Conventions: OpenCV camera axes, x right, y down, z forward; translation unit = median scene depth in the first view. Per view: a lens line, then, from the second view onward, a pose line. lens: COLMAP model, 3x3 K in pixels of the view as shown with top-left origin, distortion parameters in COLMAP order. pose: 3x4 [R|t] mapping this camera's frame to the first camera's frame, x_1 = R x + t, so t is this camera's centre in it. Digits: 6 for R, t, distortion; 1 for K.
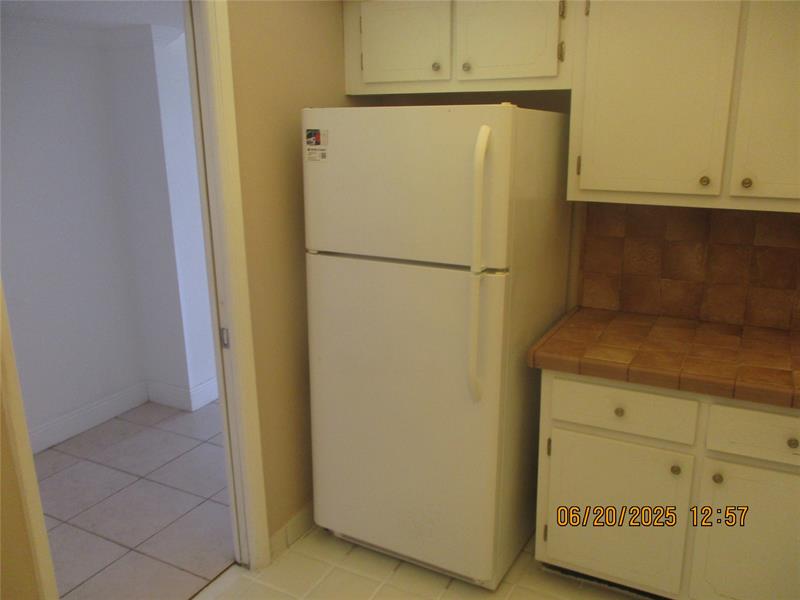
lens RADIAL K [[674.9, 0, 393.8], [0, 674.9, 301.2], [0, 0, 1]] dist [-0.017058, 0.014786]
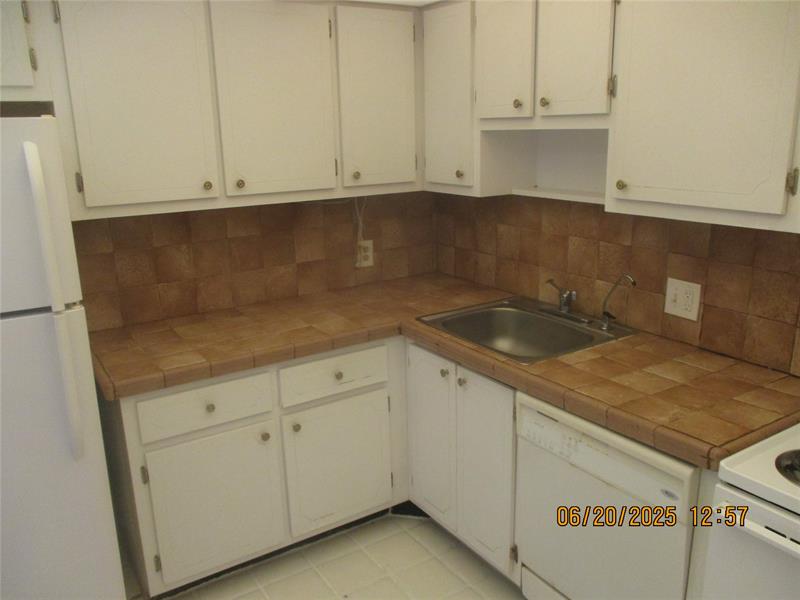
lens RADIAL K [[674.9, 0, 392.8], [0, 674.9, 300.2], [0, 0, 1]] dist [-0.017058, 0.014786]
pose [[0.483660, -0.224631, 0.845940, -0.371260], [0.246590, 0.962326, 0.114550, -0.046733], [-0.839802, 0.153197, 0.520830, 0.183002]]
